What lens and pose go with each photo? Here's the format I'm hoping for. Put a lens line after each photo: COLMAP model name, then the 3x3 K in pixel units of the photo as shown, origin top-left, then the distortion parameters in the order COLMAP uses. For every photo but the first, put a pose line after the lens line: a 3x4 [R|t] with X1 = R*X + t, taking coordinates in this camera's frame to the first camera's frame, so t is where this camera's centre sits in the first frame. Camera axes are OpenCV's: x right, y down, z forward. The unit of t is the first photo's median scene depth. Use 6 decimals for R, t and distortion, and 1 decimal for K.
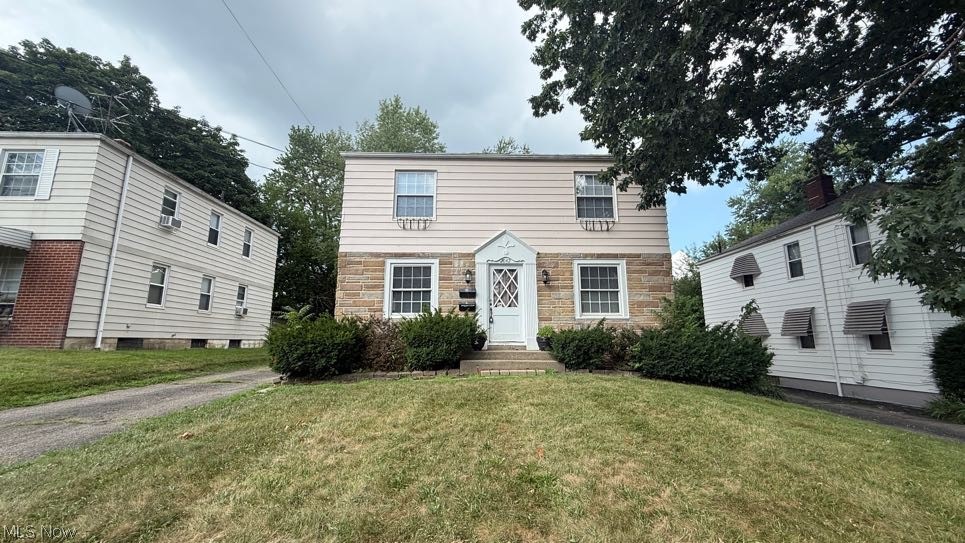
lens RADIAL K [[384.4, 0, 479.2], [0, 384.4, 271.5], [0, 0, 1]] dist [-0.000696, 0.000328]
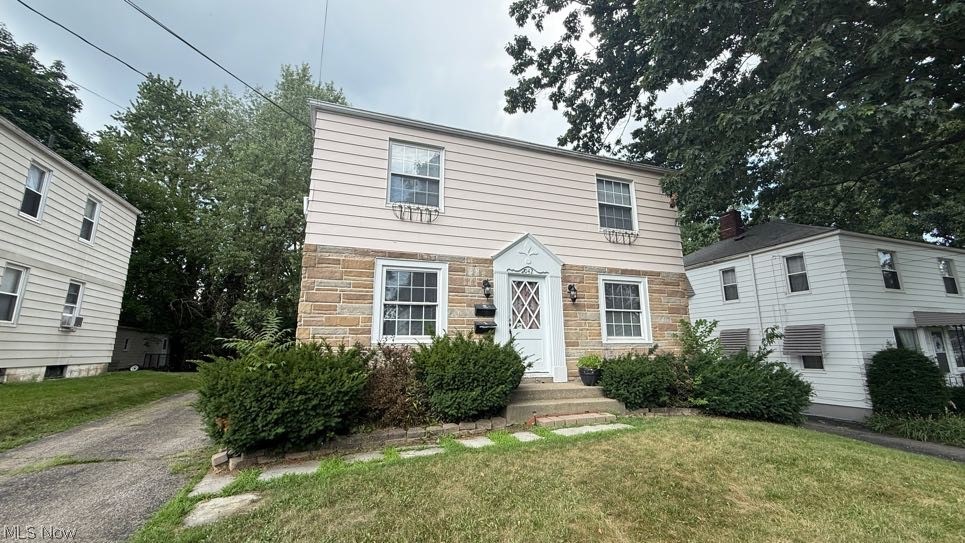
lens RADIAL K [[384.4, 0, 479.2], [0, 384.4, 271.5], [0, 0, 1]] dist [-0.000696, 0.000328]
pose [[0.947930, 0.057611, 0.313226, -0.280483], [-0.051694, 0.998293, -0.027170, 0.000051], [-0.314256, 0.009564, 0.949290, 0.262444]]
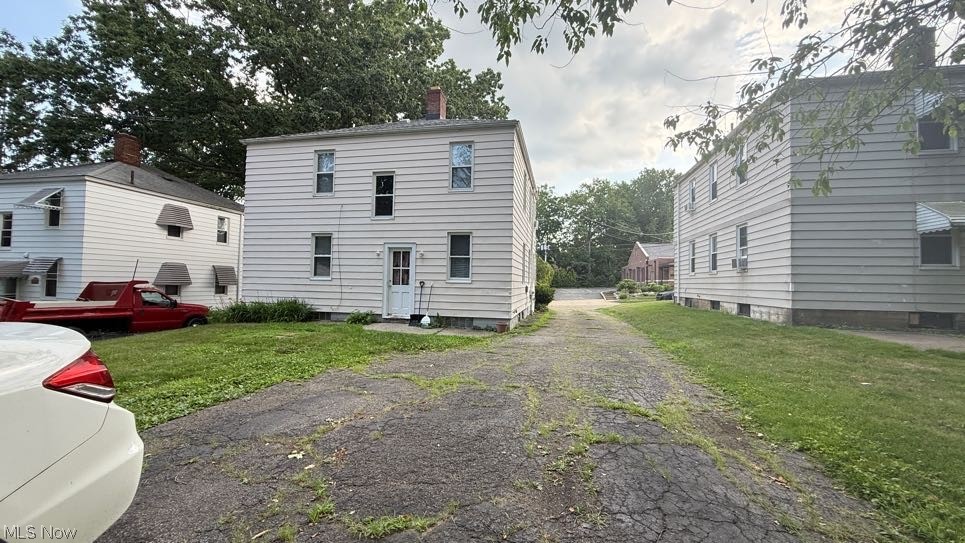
lens RADIAL K [[384.4, 0, 479.2], [0, 384.4, 271.5], [0, 0, 1]] dist [-0.000696, 0.000328]
pose [[-0.972691, -0.011494, 0.231819, -0.534591], [-0.060511, 0.976791, -0.205469, 0.475487], [-0.224077, -0.213885, -0.950812, 2.902190]]
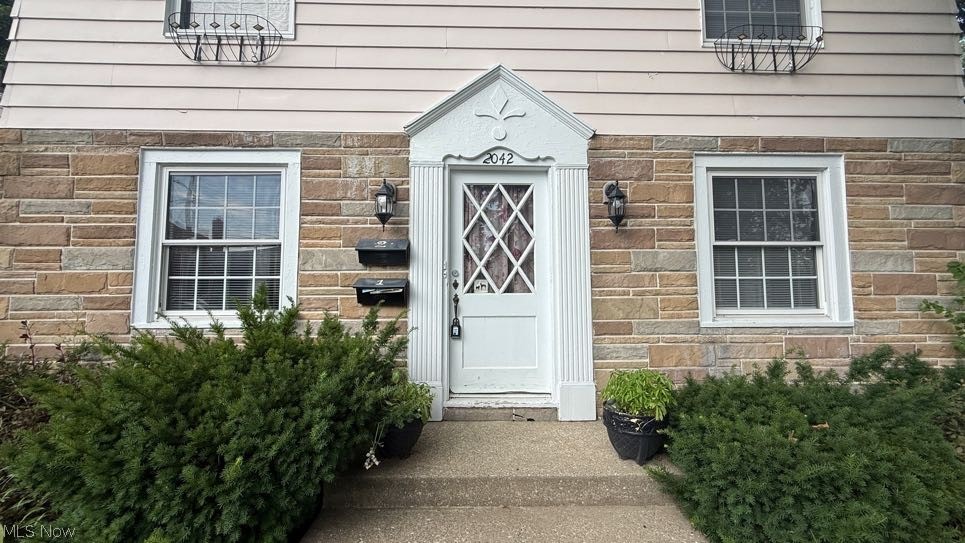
lens RADIAL K [[384.4, 0, 479.2], [0, 384.4, 271.5], [0, 0, 1]] dist [-0.000696, 0.000328]
pose [[0.999967, -0.000442, 0.008161, 0.048310], [-0.000444, 0.994125, 0.108235, 0.035286], [-0.008161, -0.108235, 0.994092, 0.646157]]
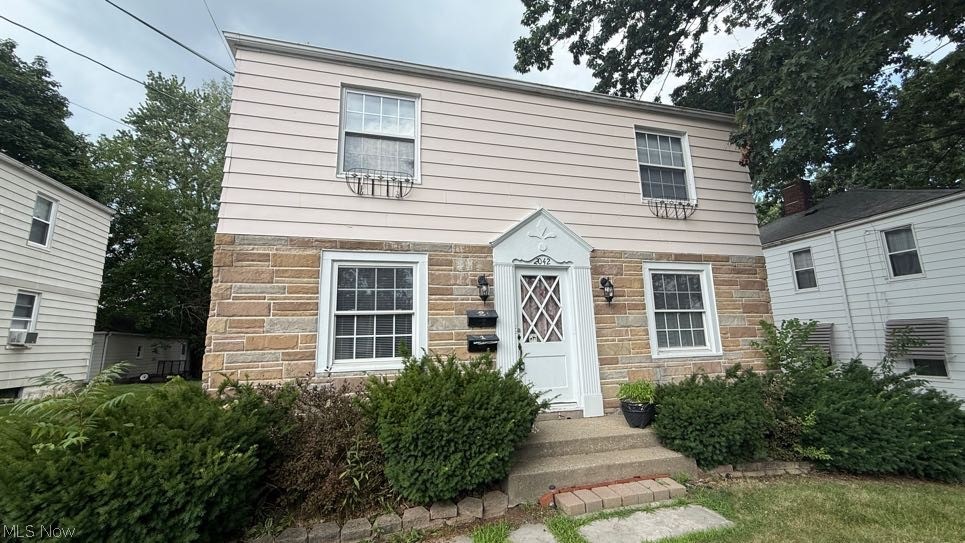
lens RADIAL K [[384.4, 0, 479.2], [0, 384.4, 271.5], [0, 0, 1]] dist [-0.000696, 0.000328]
pose [[0.969815, 0.018945, 0.243105, -0.163936], [-0.017924, 0.999819, -0.006413, -0.006925], [-0.243182, 0.001862, 0.969979, 0.458390]]
